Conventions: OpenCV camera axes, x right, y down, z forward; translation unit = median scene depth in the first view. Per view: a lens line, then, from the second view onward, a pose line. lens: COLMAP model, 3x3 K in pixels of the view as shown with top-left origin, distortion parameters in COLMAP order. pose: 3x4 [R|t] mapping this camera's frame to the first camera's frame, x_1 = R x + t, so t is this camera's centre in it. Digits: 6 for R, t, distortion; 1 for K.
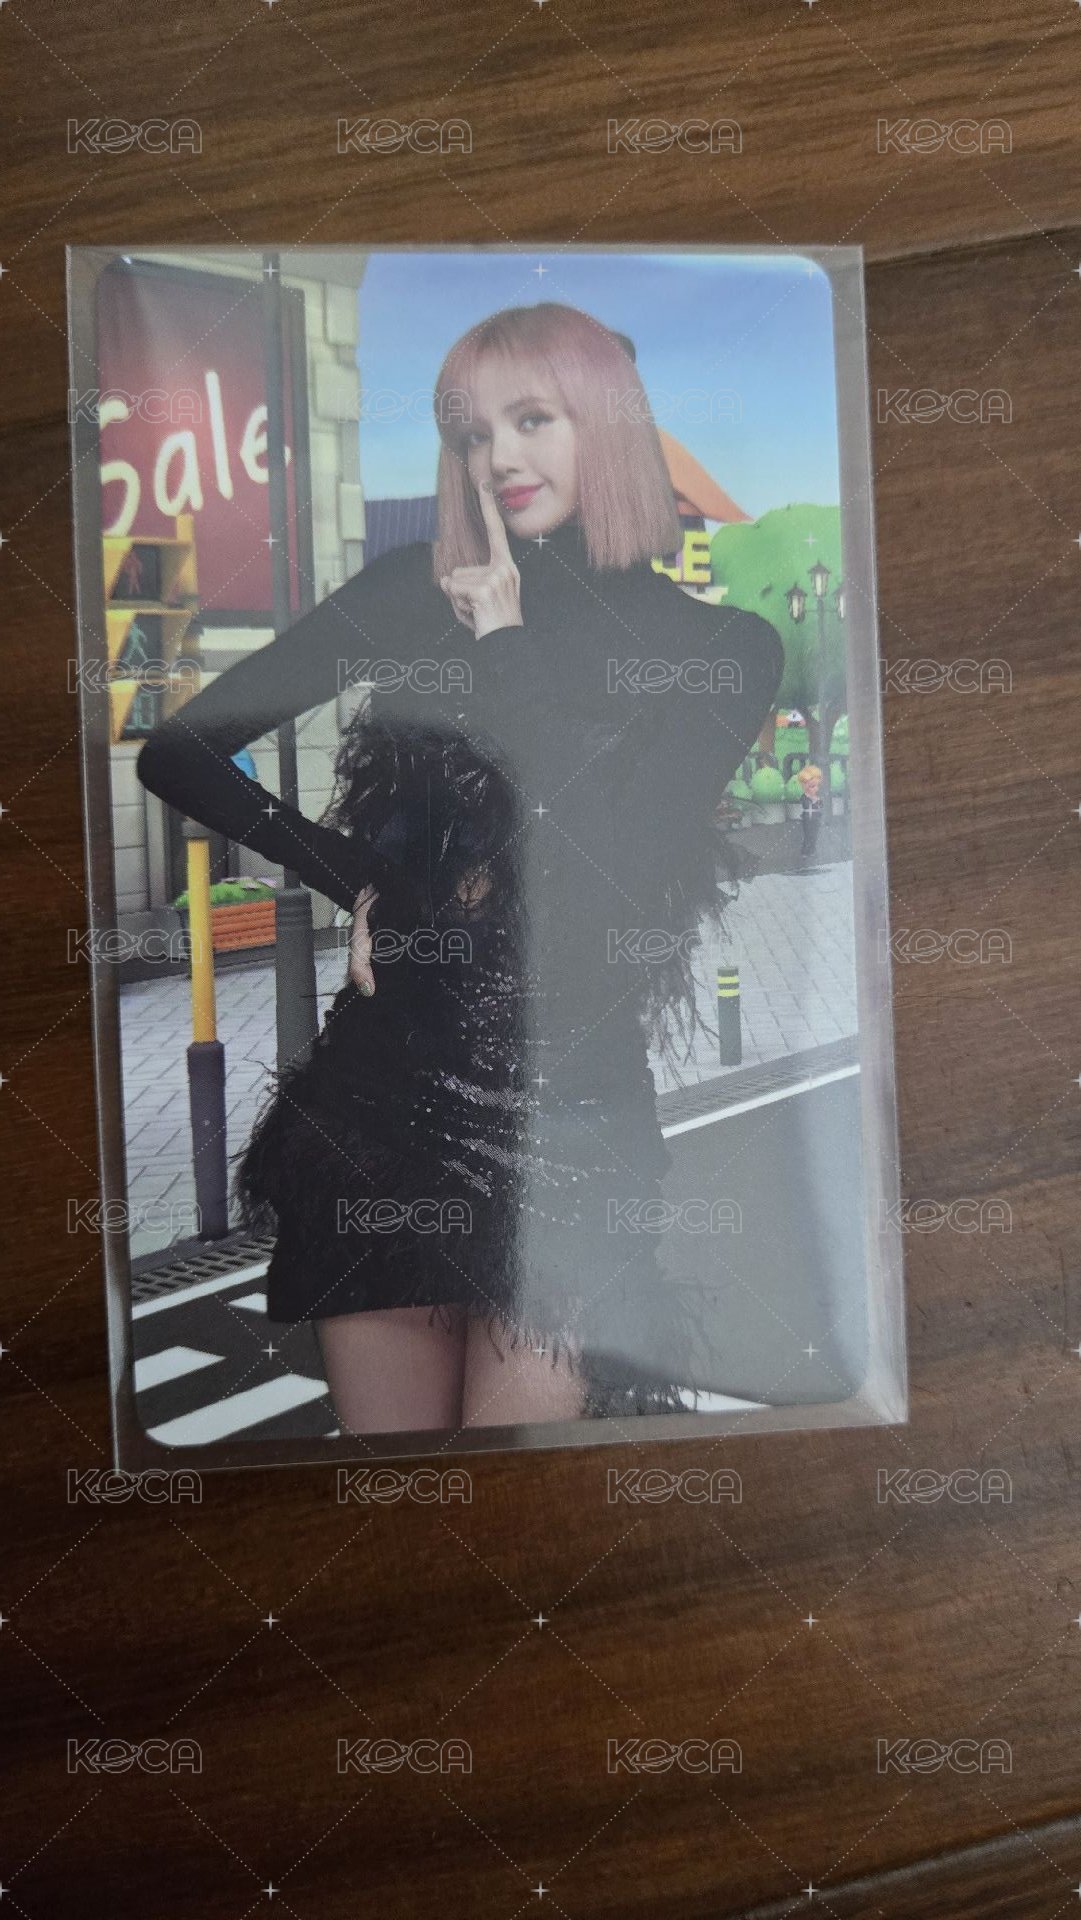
lens RADIAL K [[1285.7, 0, 540.5], [0, 1285.7, 960.0], [0, 0, 1]] dist [-0.000228, -0.003991]
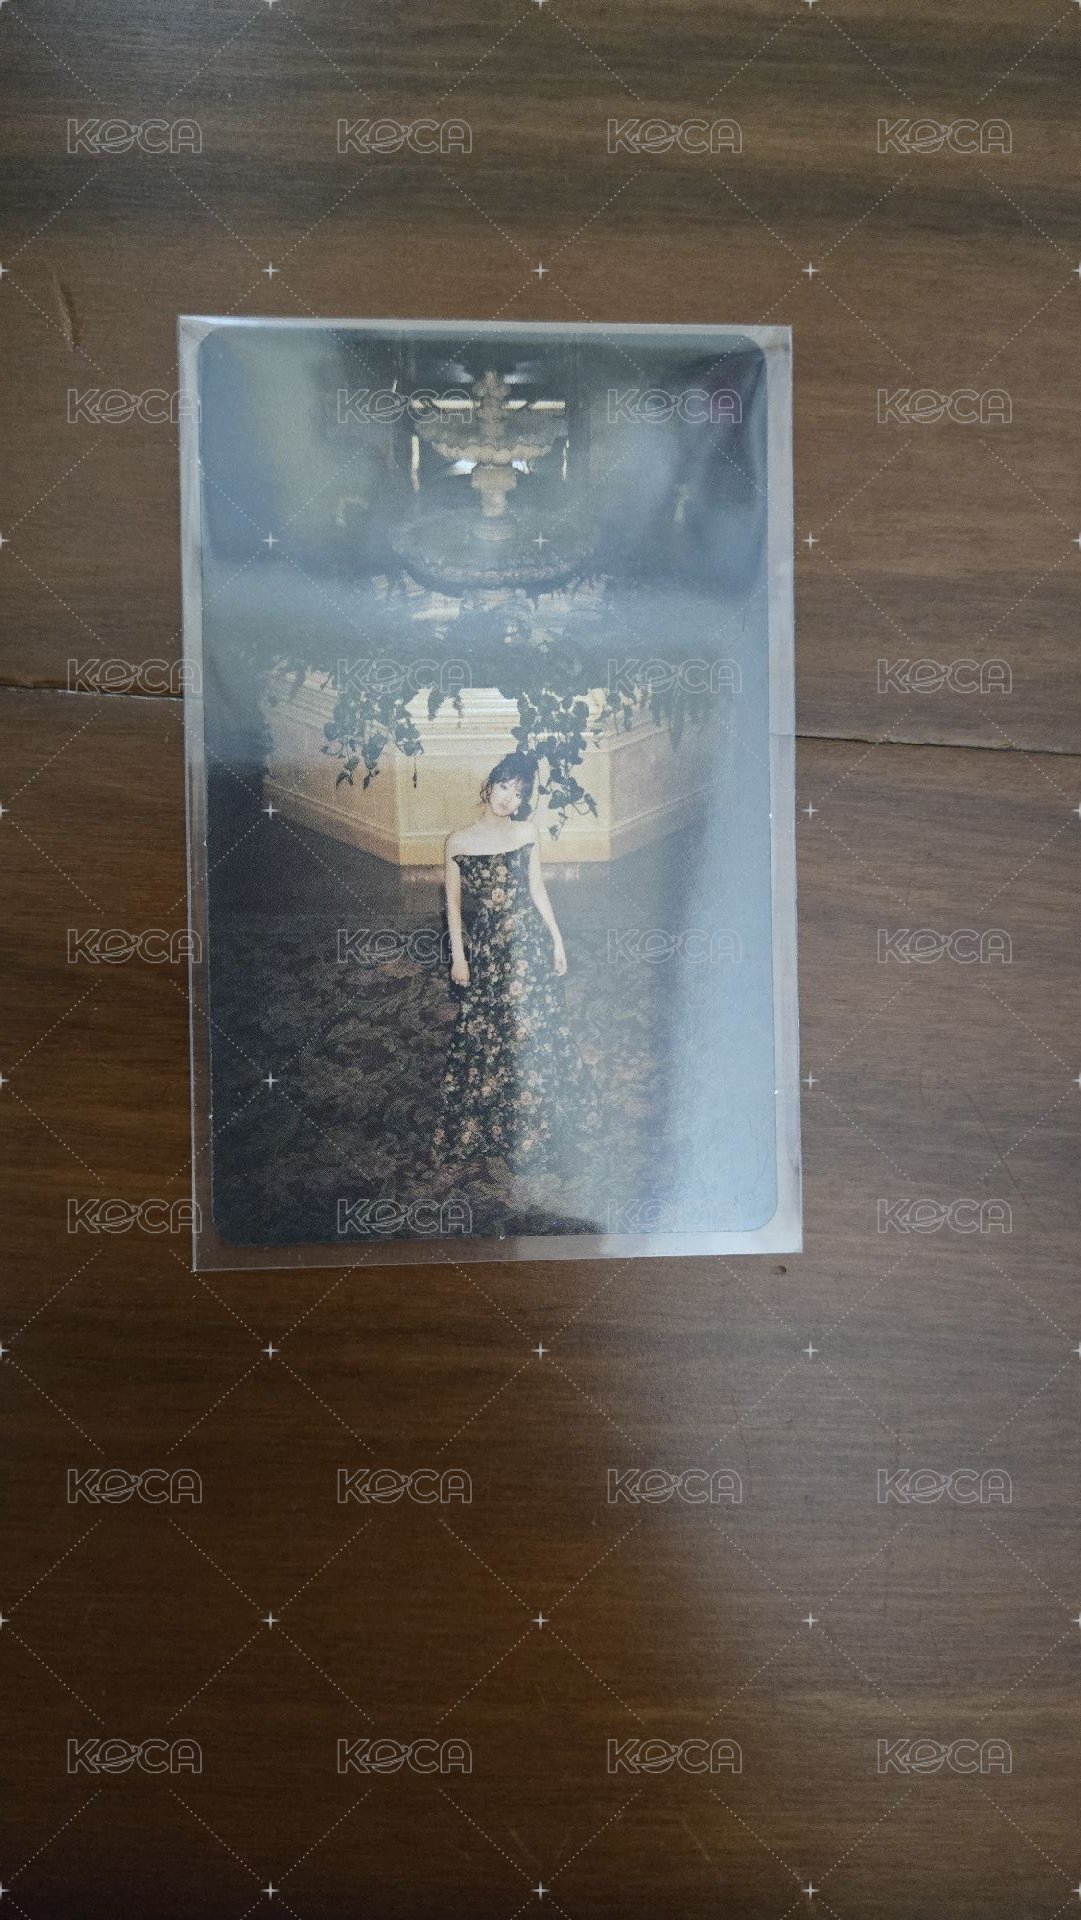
lens RADIAL K [[1285.7, 0, 540.5], [0, 1285.7, 960.0], [0, 0, 1]] dist [-0.000228, -0.003991]
pose [[1.000000, -0.000036, 0.000137, -0.000045], [0.000036, 0.999999, -0.001018, -0.419032], [-0.000137, 0.001018, 0.999999, -0.000231]]
